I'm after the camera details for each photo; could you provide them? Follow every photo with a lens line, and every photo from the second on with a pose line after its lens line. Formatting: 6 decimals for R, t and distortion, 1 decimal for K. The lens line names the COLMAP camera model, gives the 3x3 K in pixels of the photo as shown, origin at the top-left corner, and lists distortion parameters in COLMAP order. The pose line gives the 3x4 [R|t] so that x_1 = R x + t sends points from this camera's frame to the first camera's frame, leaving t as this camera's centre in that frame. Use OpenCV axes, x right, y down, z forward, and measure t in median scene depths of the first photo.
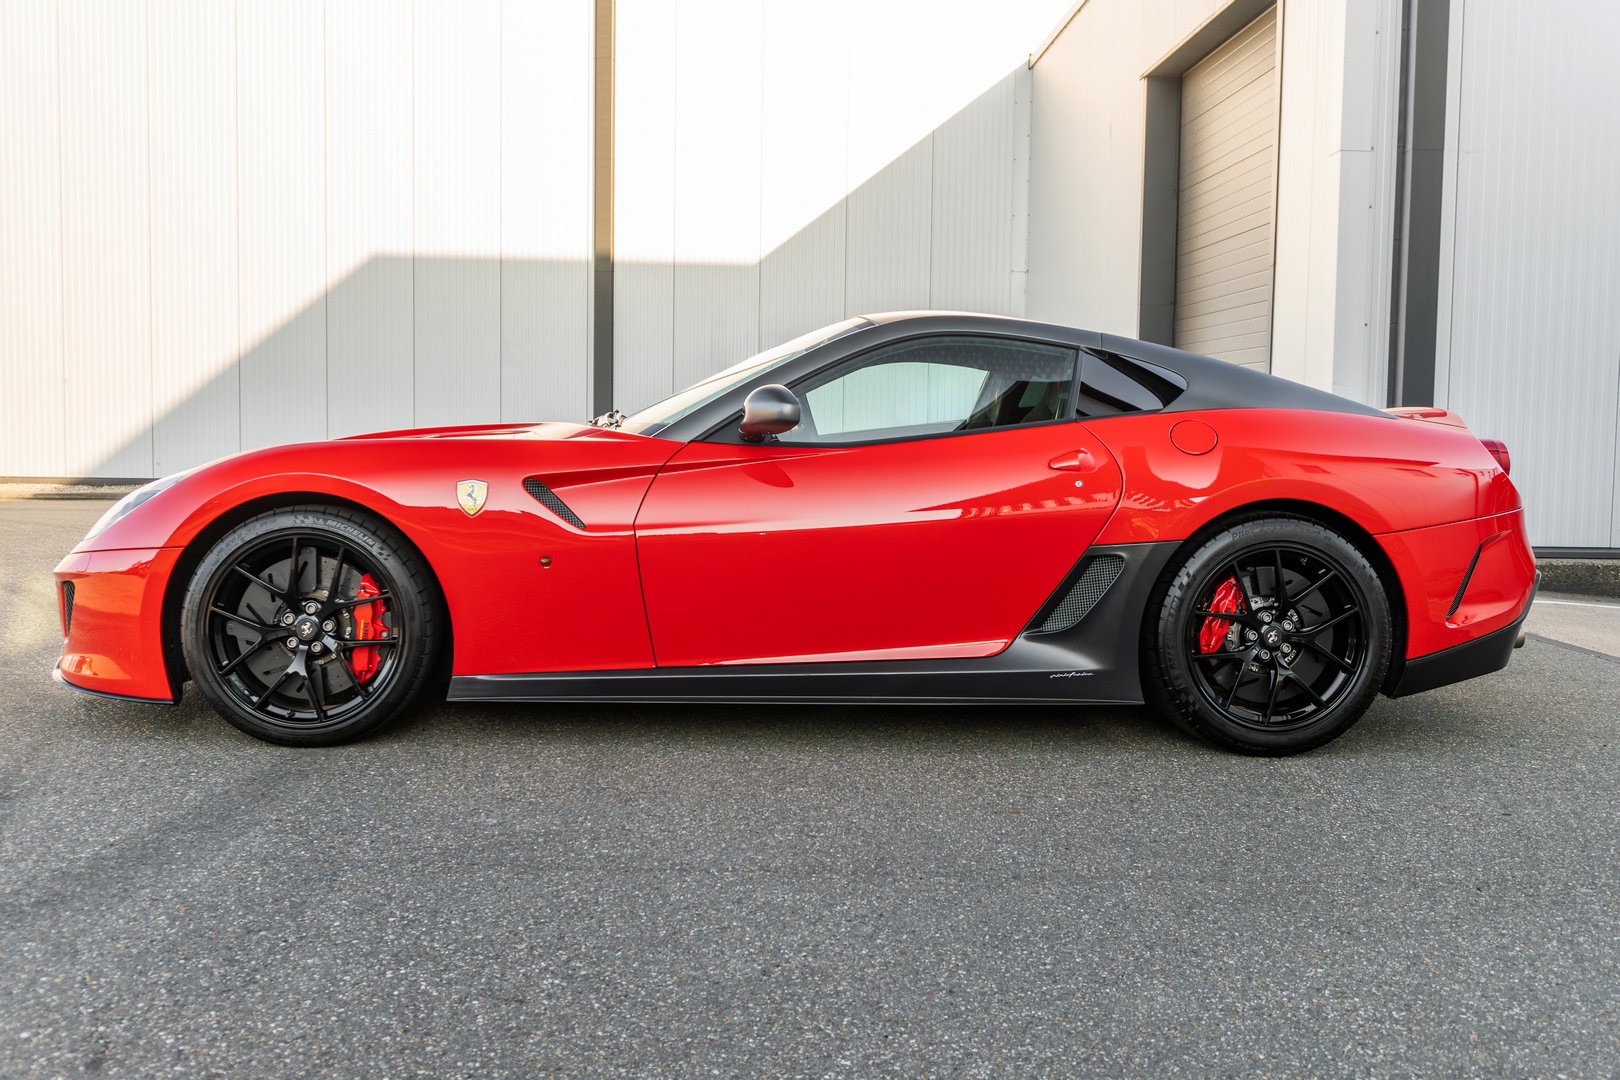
lens RADIAL K [[1458.5, 0, 810.0], [0, 1458.5, 540.0], [0, 0, 1]] dist [-0.045206, 0.003840]
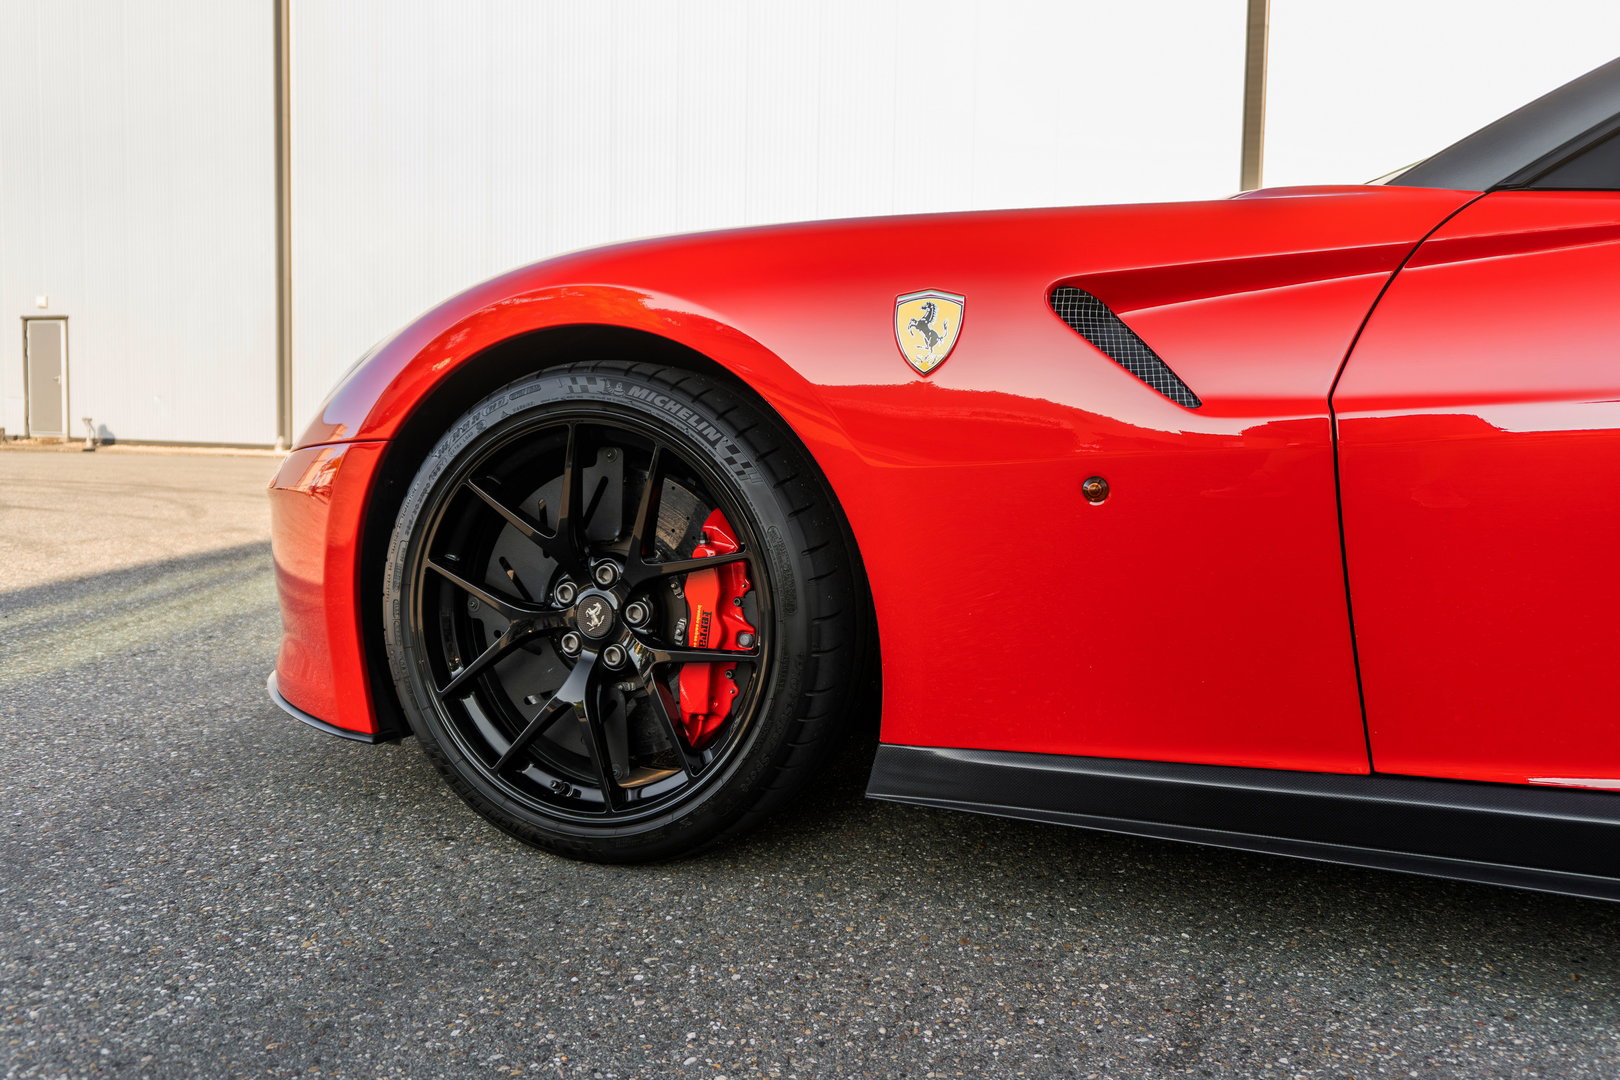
lens RADIAL K [[1367.9, 0, 810.0], [0, 1367.9, 540.0], [0, 0, 1]] dist [-0.041954, -0.000942]
pose [[0.887777, 0.042910, -0.458269, -0.078235], [-0.037584, 0.999078, 0.020740, 0.024055], [0.458736, -0.001189, 0.888572, 0.630924]]
